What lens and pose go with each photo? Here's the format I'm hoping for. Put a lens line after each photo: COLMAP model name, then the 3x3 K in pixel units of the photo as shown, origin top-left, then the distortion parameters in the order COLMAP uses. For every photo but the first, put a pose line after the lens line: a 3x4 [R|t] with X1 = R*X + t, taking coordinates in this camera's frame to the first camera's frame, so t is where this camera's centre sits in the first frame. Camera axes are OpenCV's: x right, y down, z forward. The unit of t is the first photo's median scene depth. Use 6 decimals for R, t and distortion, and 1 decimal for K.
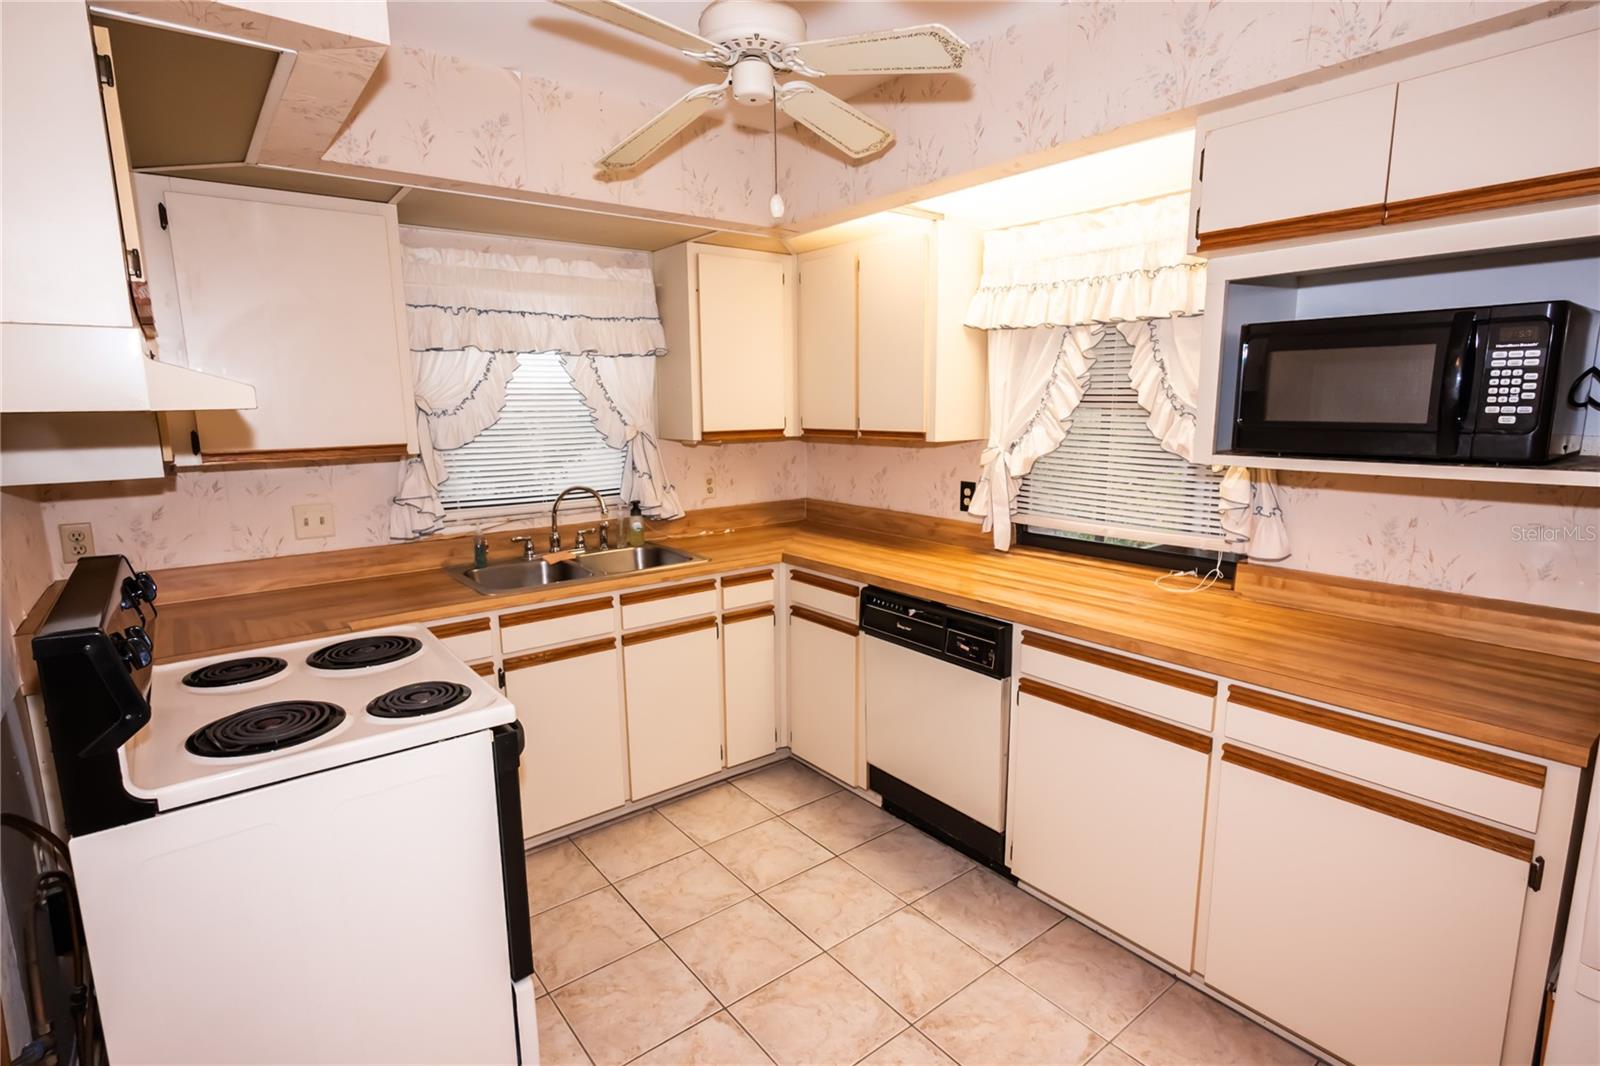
lens RADIAL K [[793.5, 0, 800.0], [0, 793.5, 533.0], [0, 0, 1]] dist [0.000363, 0.001751]
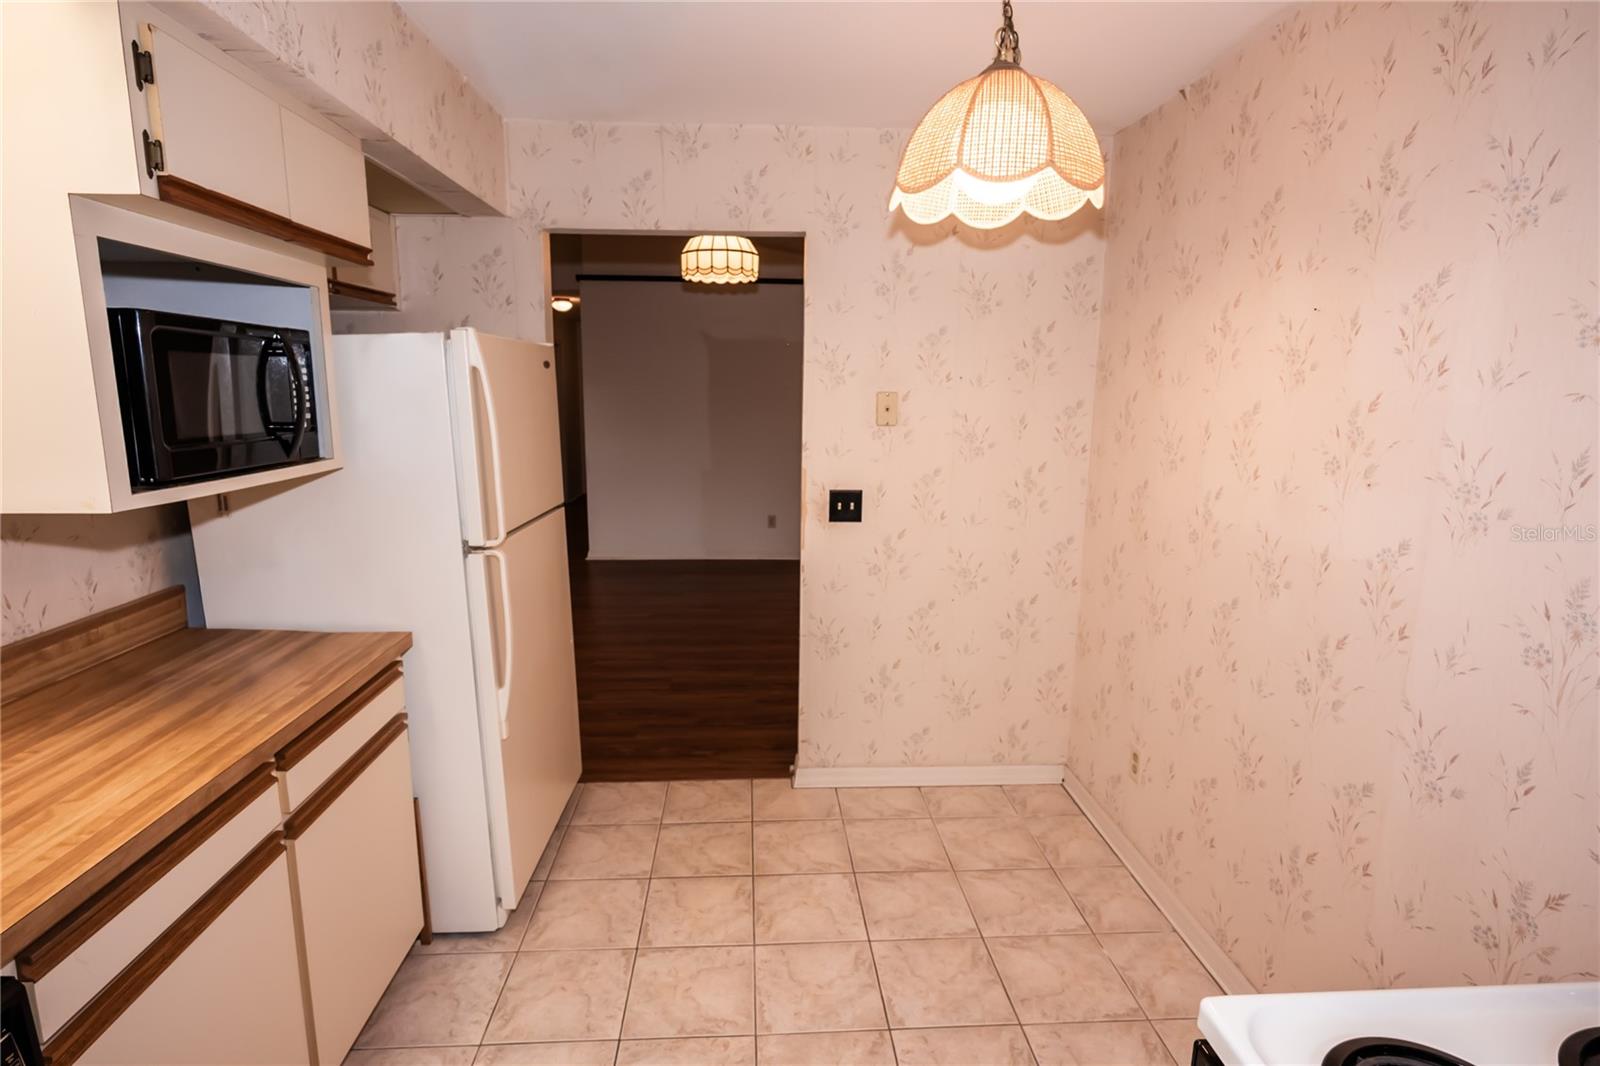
lens RADIAL K [[818.0, 0, 800.0], [0, 818.0, 533.0], [0, 0, 1]] dist [-0.001551, 0.000376]
pose [[-0.828013, -0.095362, 0.552540, -0.333007], [0.091175, 0.949418, 0.300489, -0.218075], [-0.553246, 0.299186, -0.777436, 1.199442]]
